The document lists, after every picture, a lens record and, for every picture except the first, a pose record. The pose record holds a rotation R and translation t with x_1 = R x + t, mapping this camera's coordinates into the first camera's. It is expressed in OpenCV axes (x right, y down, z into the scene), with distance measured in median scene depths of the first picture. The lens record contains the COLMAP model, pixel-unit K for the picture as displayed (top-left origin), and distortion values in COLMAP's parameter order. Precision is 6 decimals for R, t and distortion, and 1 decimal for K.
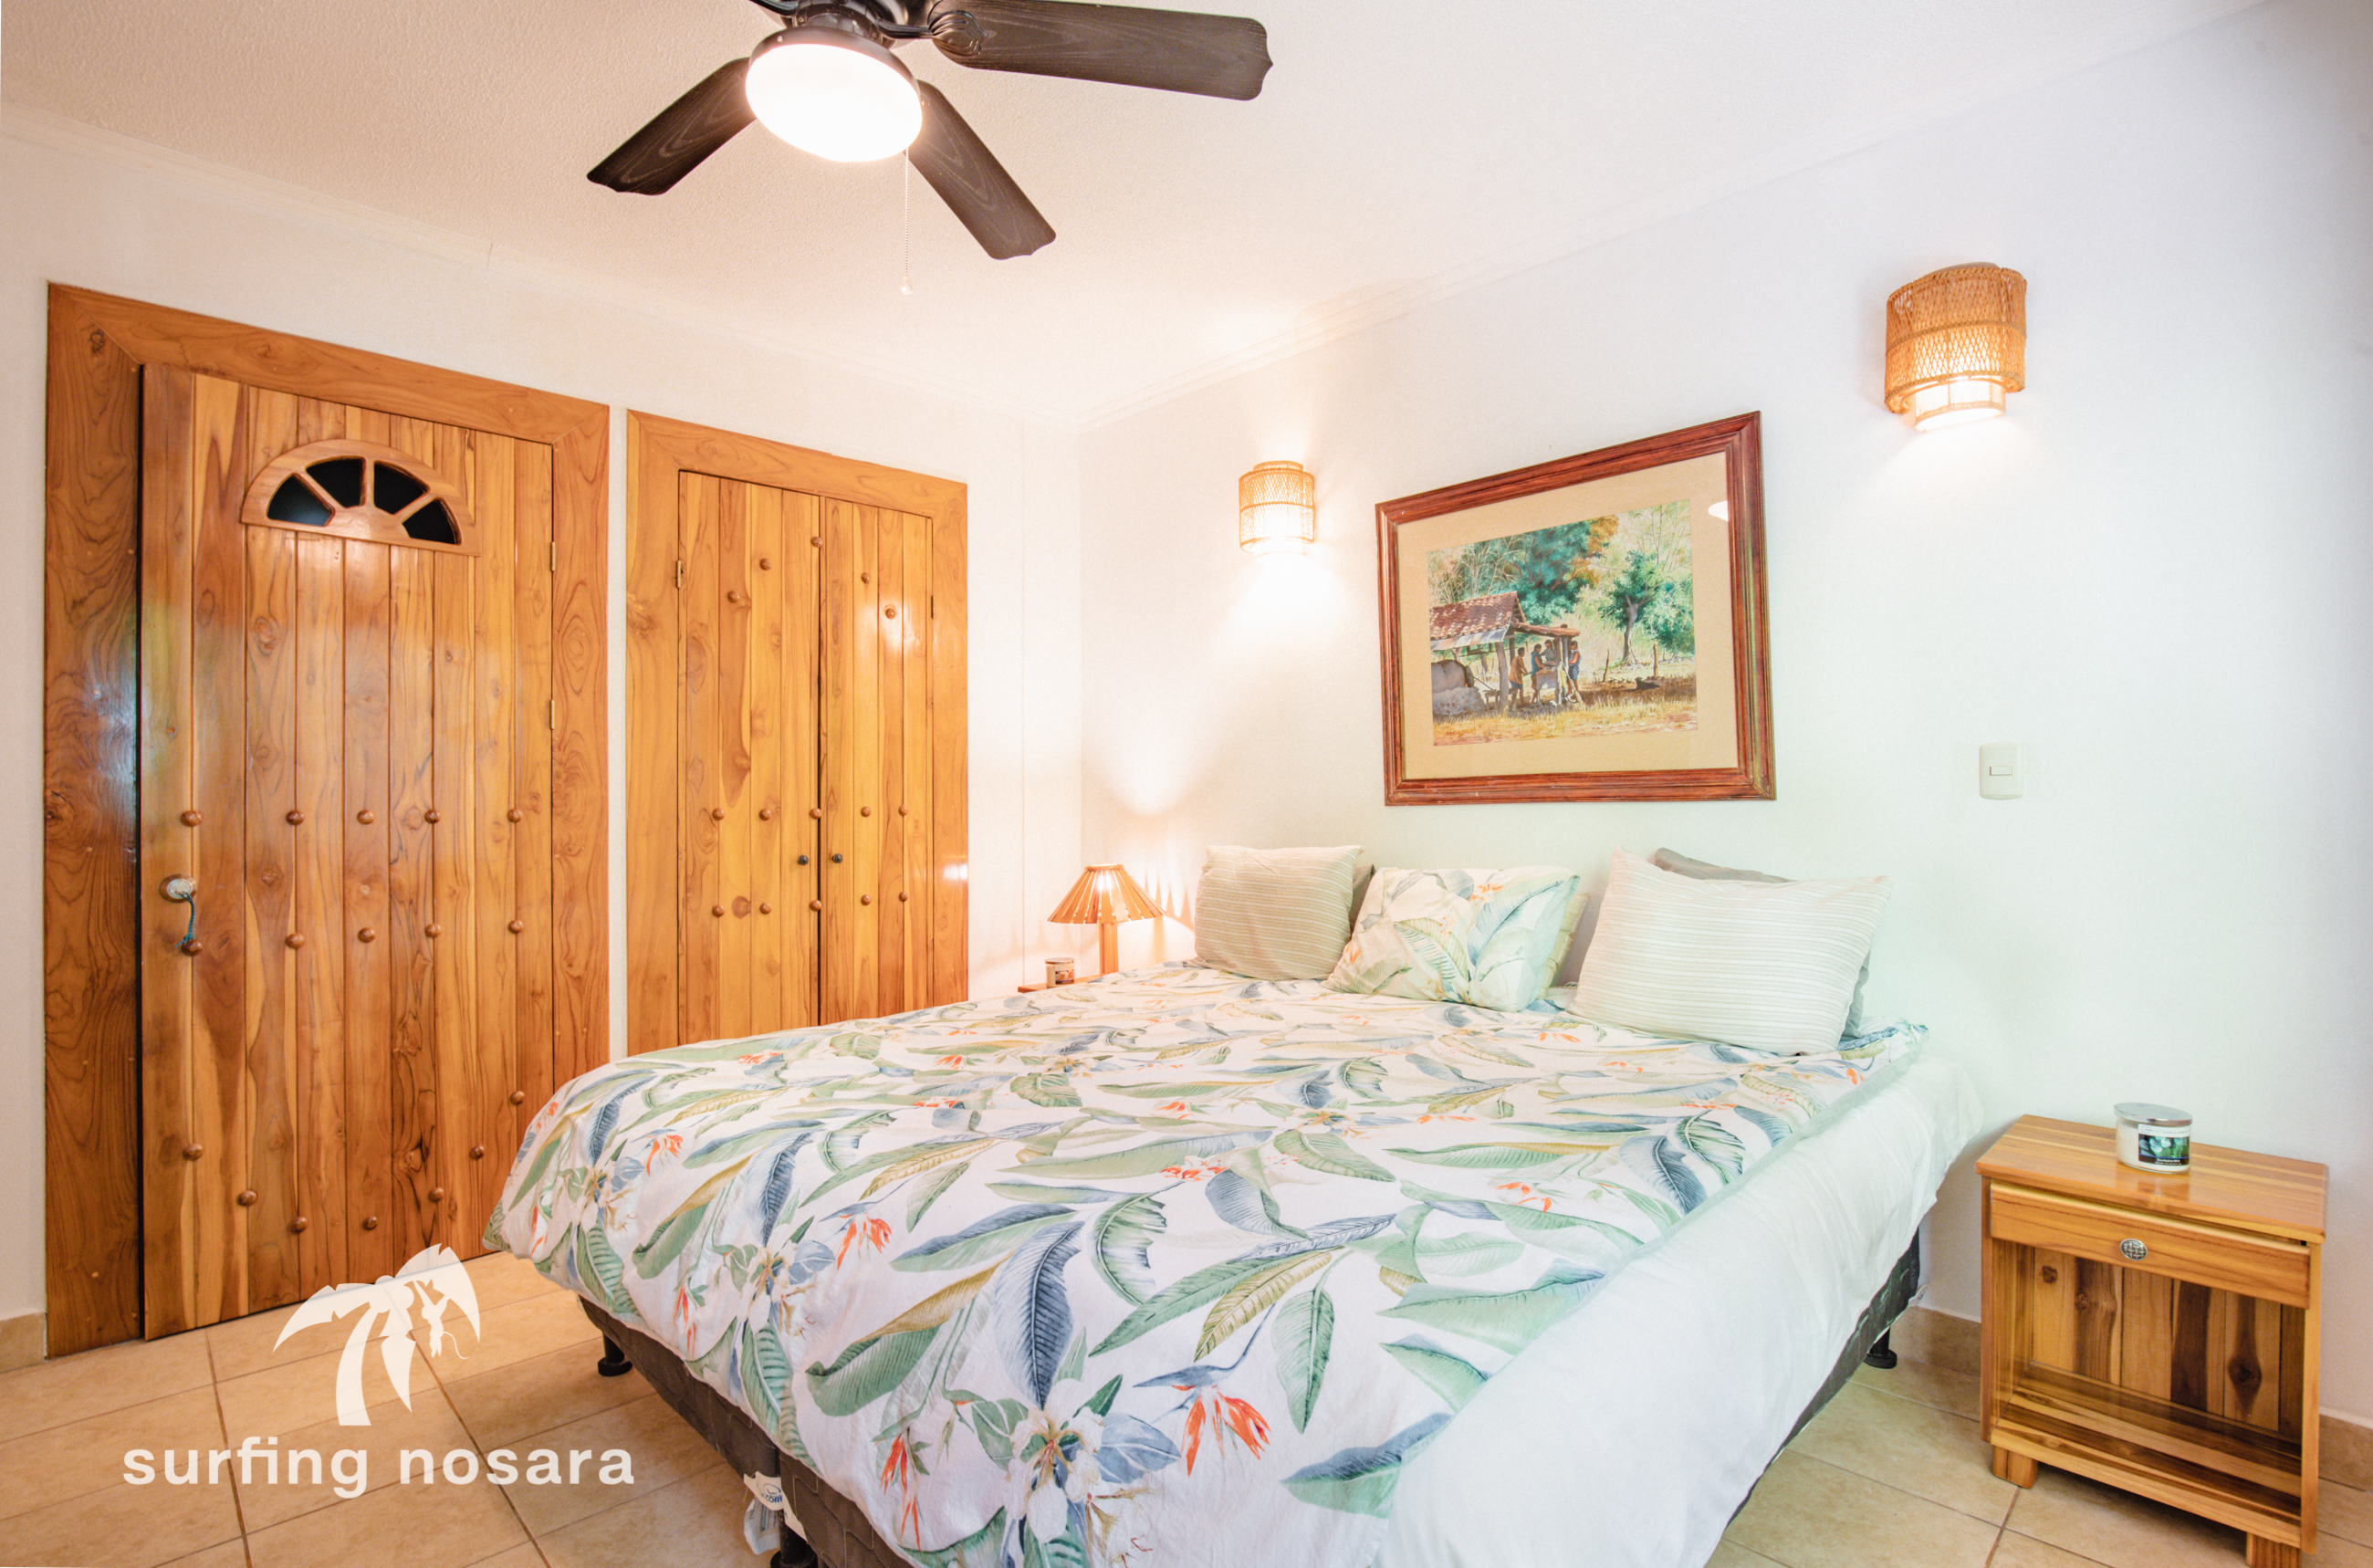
lens RADIAL K [[1082.6, 0, 1208.2], [0, 1082.6, 790.1], [0, 0, 1]] dist [0.018255, -0.000521]
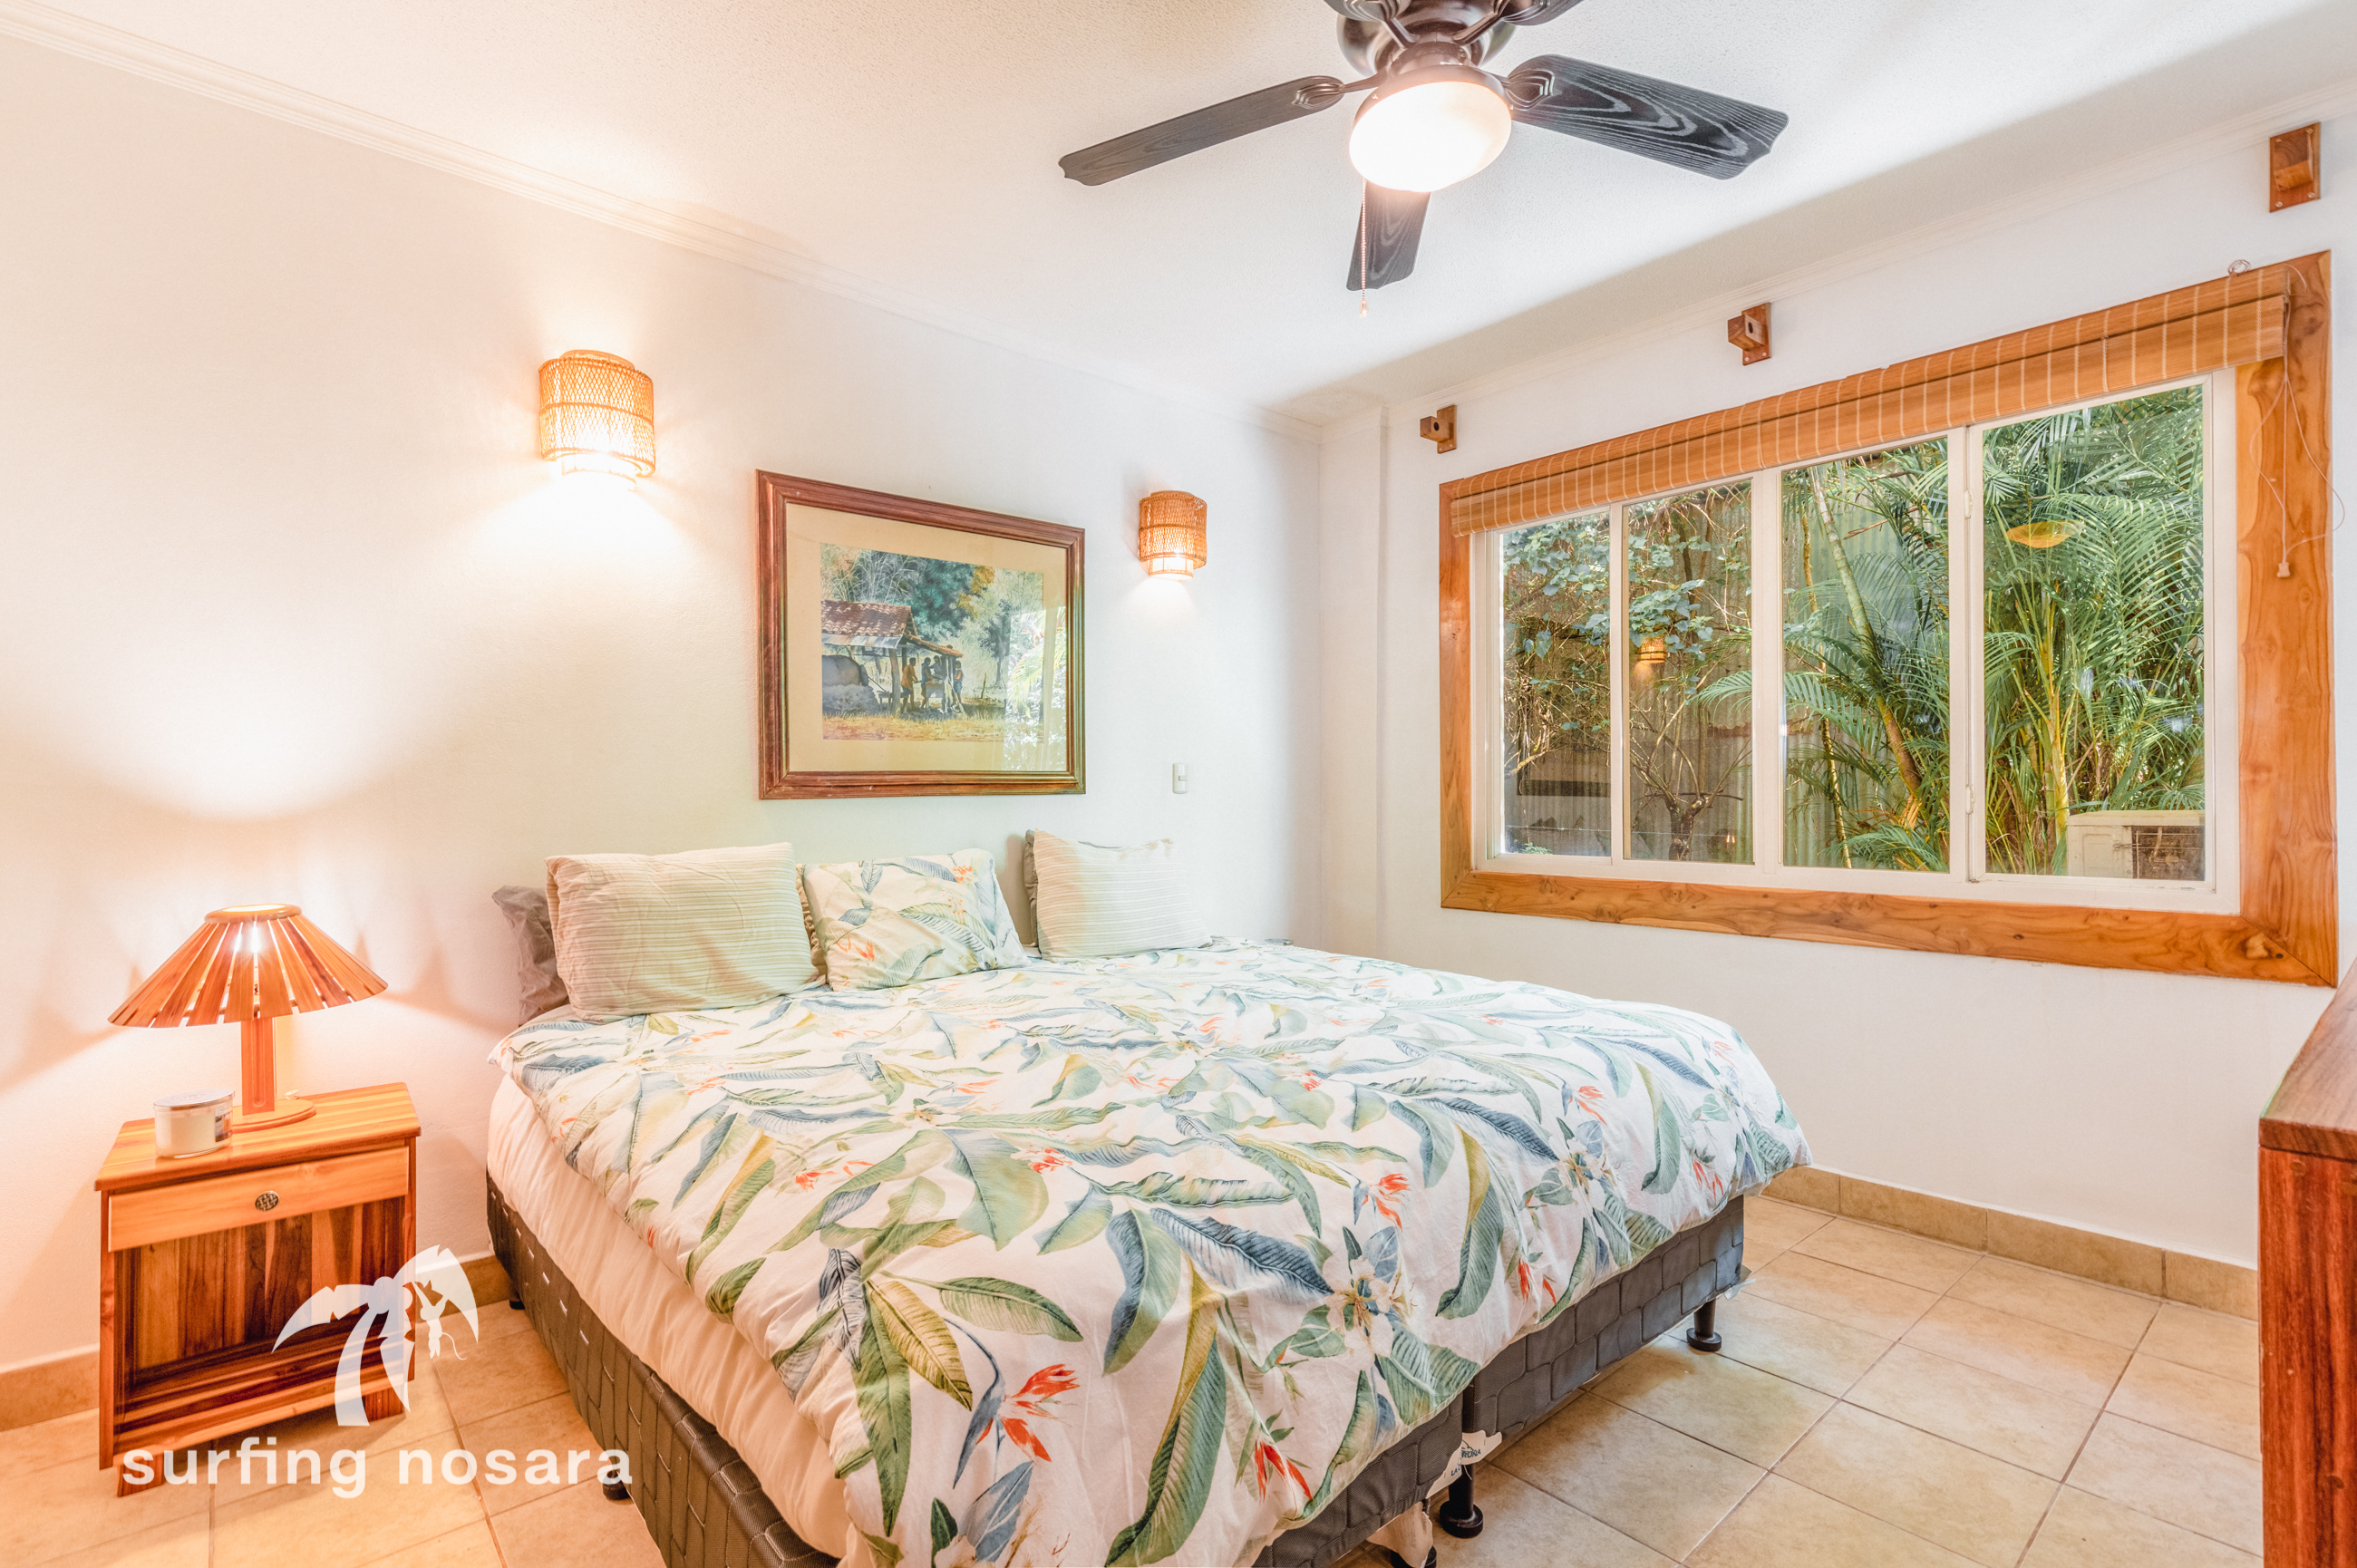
lens RADIAL K [[1075.2, 0, 1198.8], [0, 1075.2, 792.2], [0, 0, 1]] dist [0.018255, -0.000521]
pose [[0.086676, 0.003210, 0.996231, -0.796200], [-0.007288, 0.999970, -0.002588, 0.008304], [-0.996210, -0.007036, 0.086697, 0.610744]]
